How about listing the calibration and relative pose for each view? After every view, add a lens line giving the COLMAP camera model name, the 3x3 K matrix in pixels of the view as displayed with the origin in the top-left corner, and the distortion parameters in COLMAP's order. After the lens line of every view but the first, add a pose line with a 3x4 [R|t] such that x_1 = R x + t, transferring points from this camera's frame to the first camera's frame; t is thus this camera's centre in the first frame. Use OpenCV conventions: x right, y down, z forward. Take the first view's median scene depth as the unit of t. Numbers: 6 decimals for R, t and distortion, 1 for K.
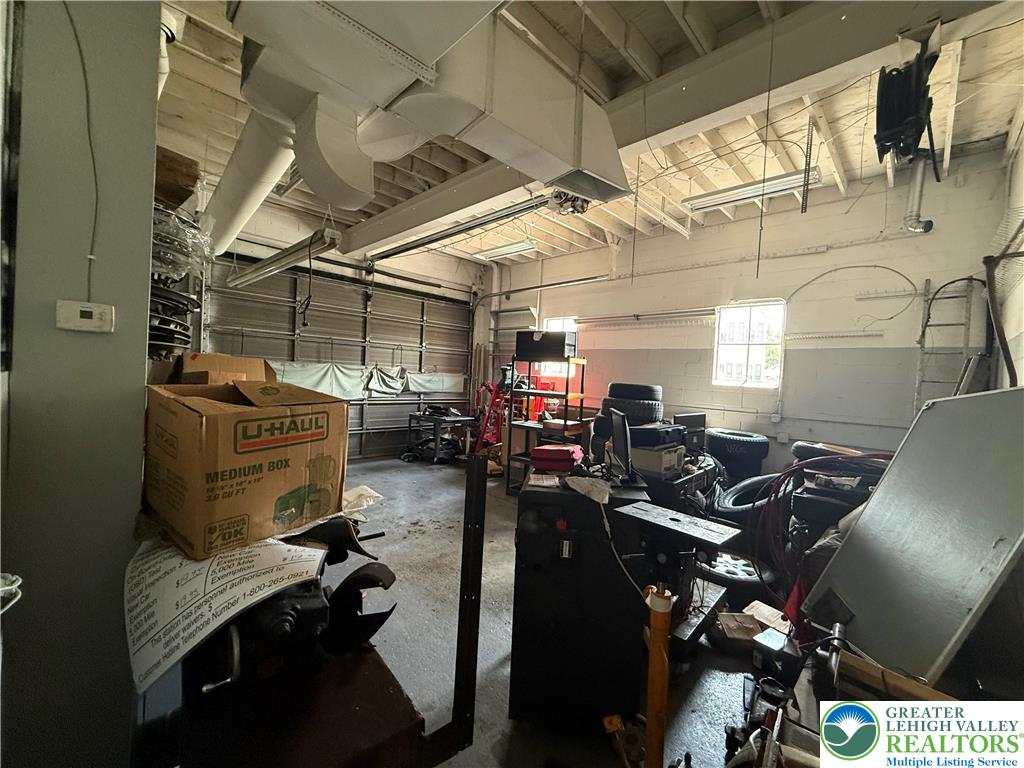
lens RADIAL K [[402.4, 0, 509.7], [0, 402.4, 384.4], [0, 0, 1]] dist [-0.000454, -0.000167]
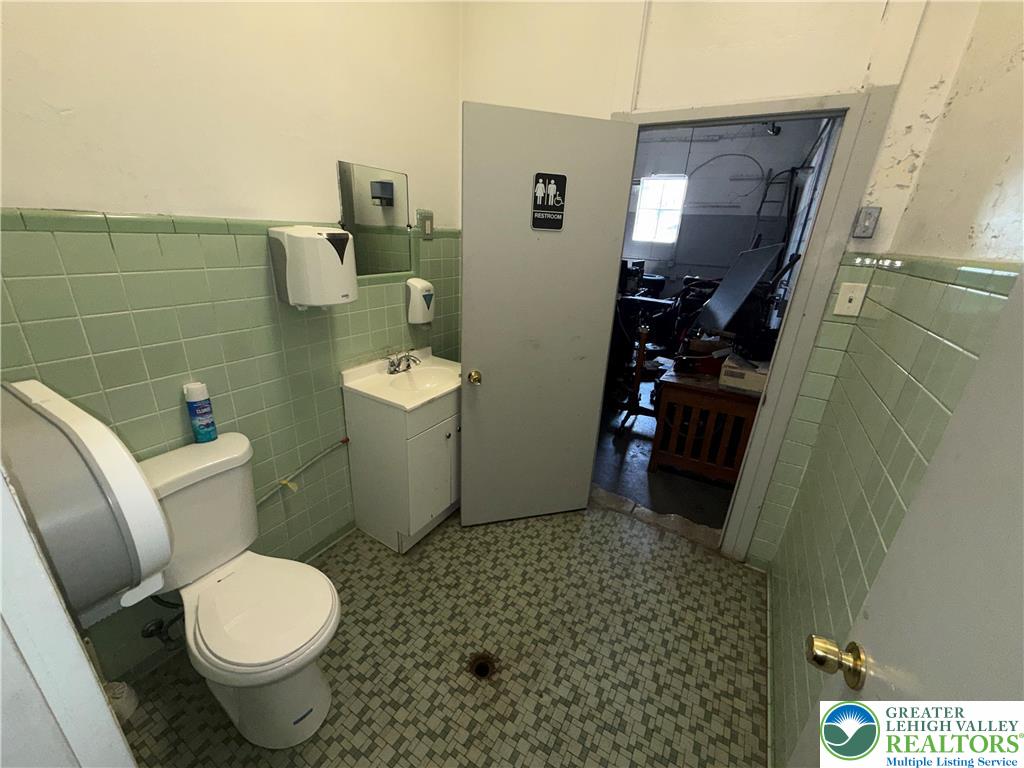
lens RADIAL K [[402.4, 0, 512.6], [0, 402.4, 379.0], [0, 0, 1]] dist [-0.000454, -0.000167]
pose [[0.965996, -0.080899, 0.245573, -0.362043], [-0.004901, 0.943890, 0.330222, -0.003973], [-0.258509, -0.320197, 0.911398, -0.409850]]
